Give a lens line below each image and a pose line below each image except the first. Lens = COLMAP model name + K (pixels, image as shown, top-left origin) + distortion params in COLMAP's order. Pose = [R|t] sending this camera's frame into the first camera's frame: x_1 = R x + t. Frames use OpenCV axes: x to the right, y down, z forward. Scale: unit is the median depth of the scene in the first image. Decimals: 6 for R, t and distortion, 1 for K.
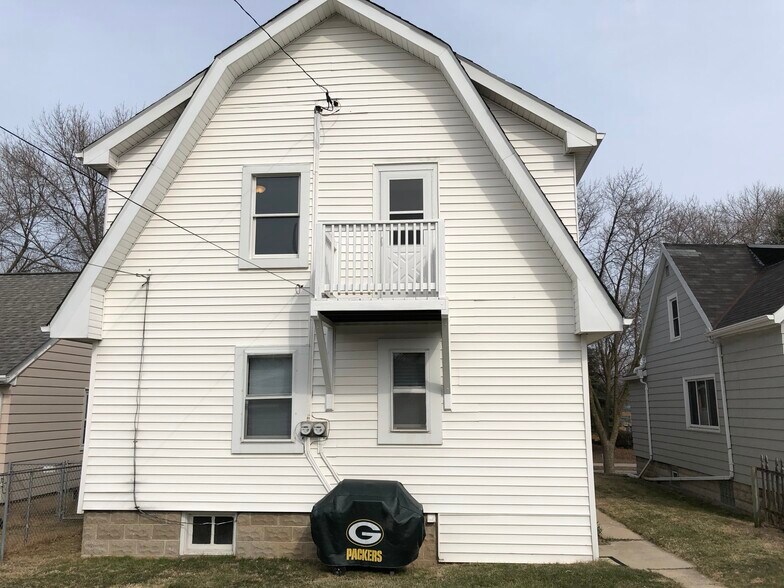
lens RADIAL K [[634.9, 0, 392.4], [0, 634.9, 293.1], [0, 0, 1]] dist [0.025808, -0.029106]
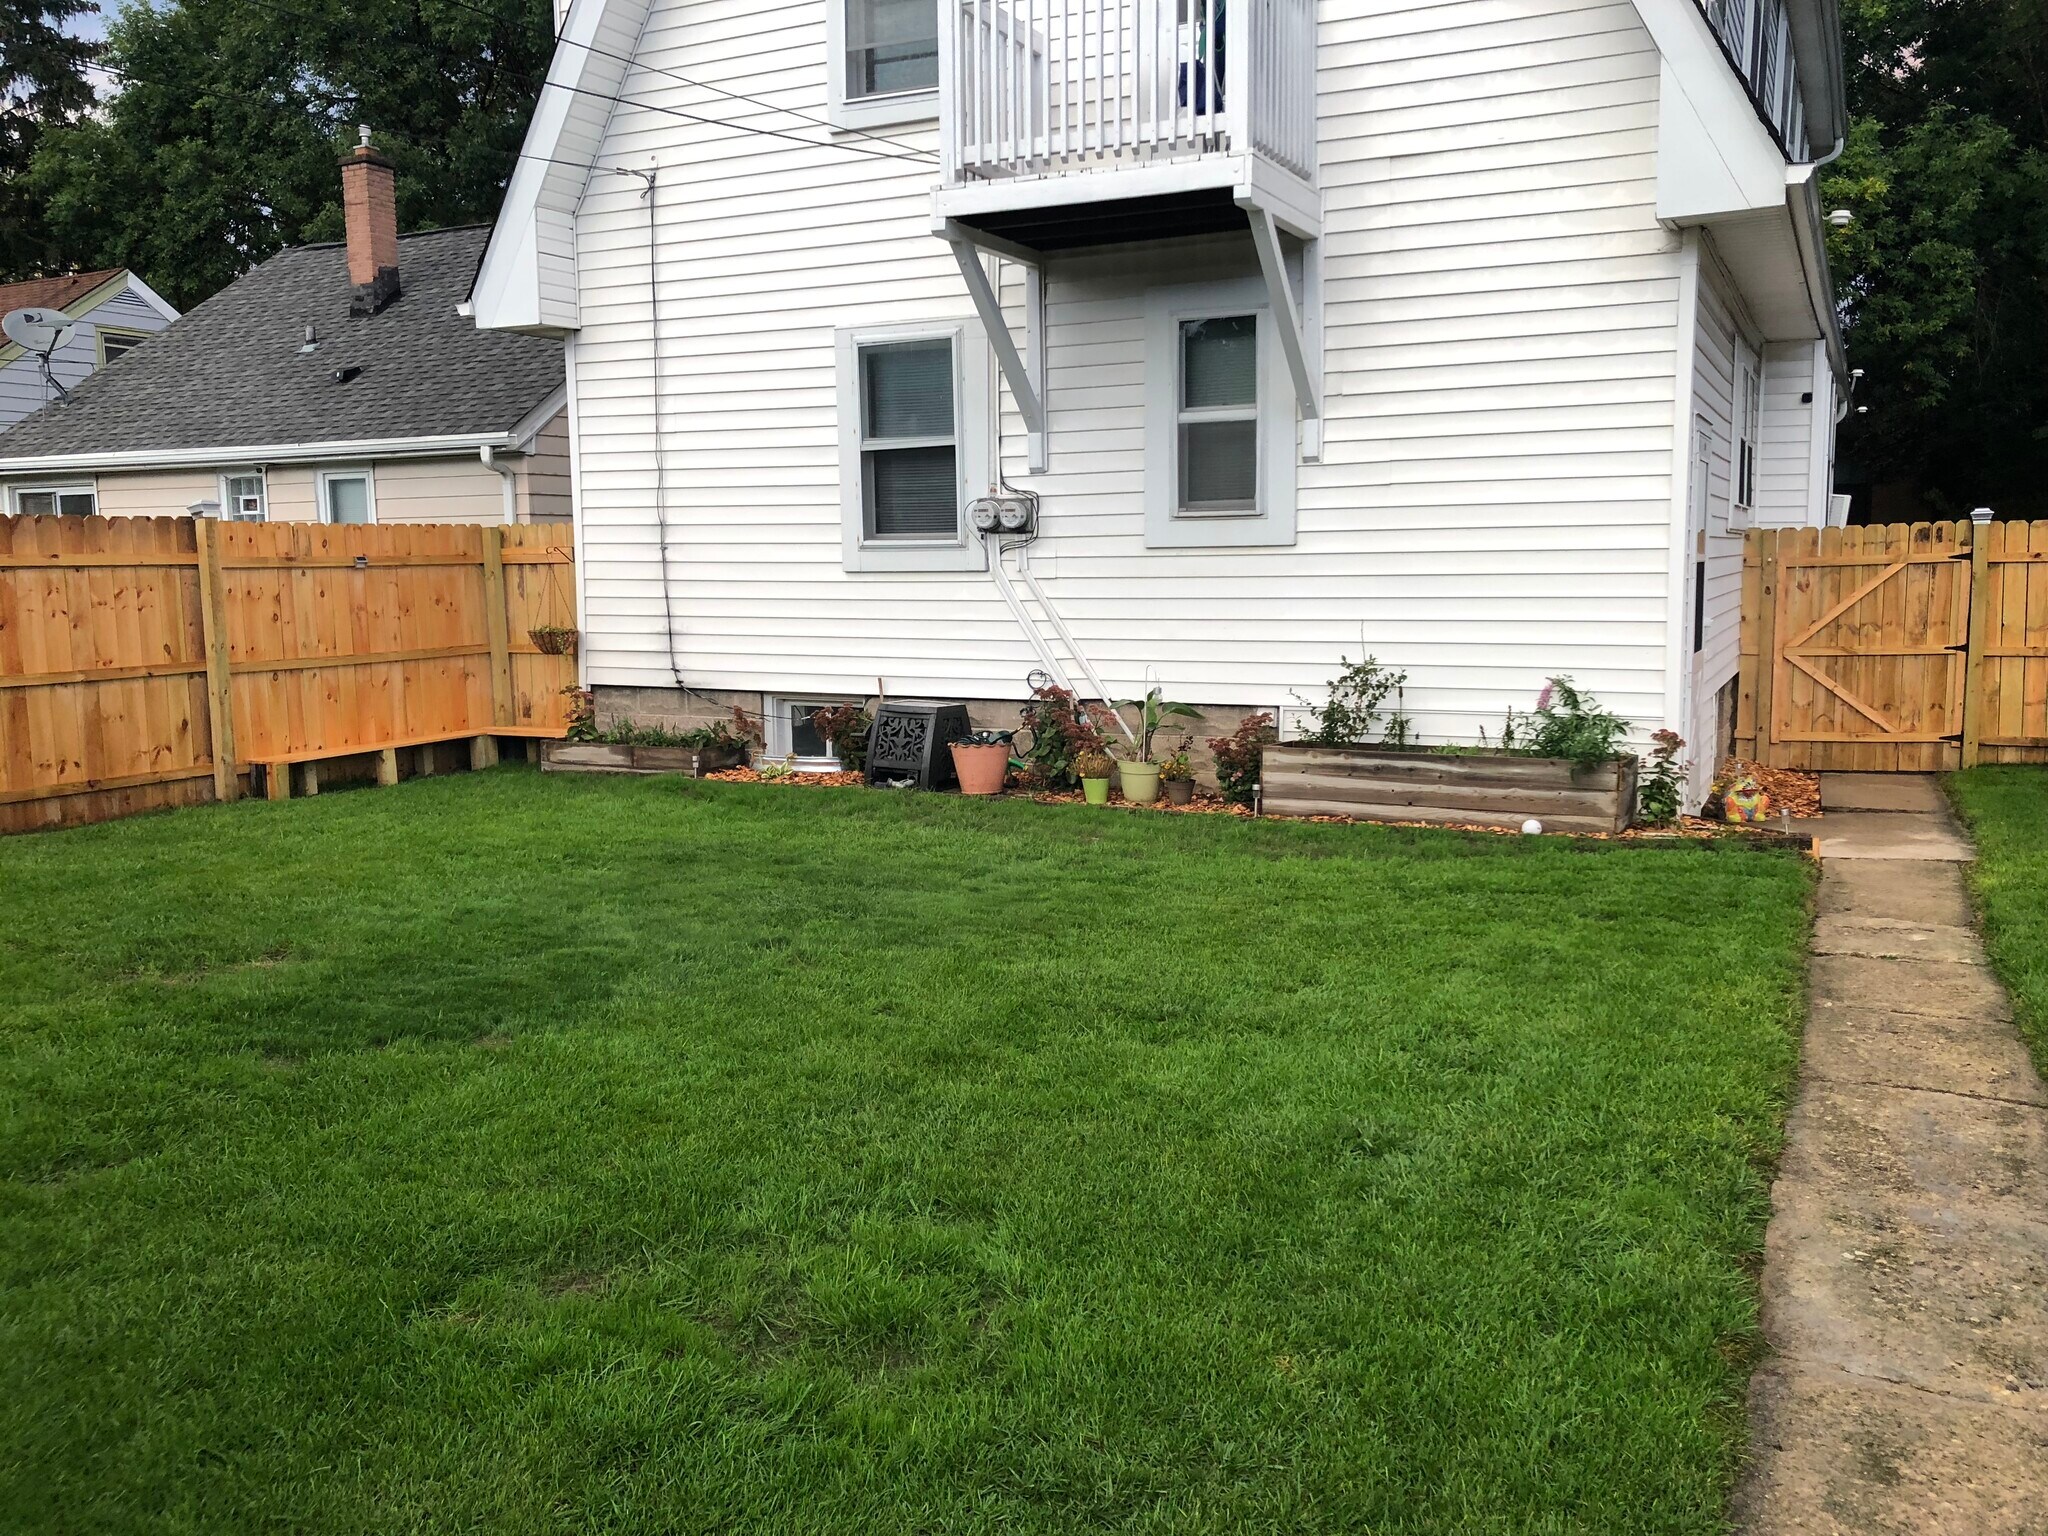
lens RADIAL K [[1658.4, 0, 1023.9], [0, 1658.4, 770.3], [0, 0, 1]] dist [0.025808, -0.029106]
pose [[0.925674, 0.041889, -0.375997, 0.311909], [0.074459, 0.954241, 0.289622, 0.055450], [0.370924, -0.296092, 0.880196, -0.026229]]
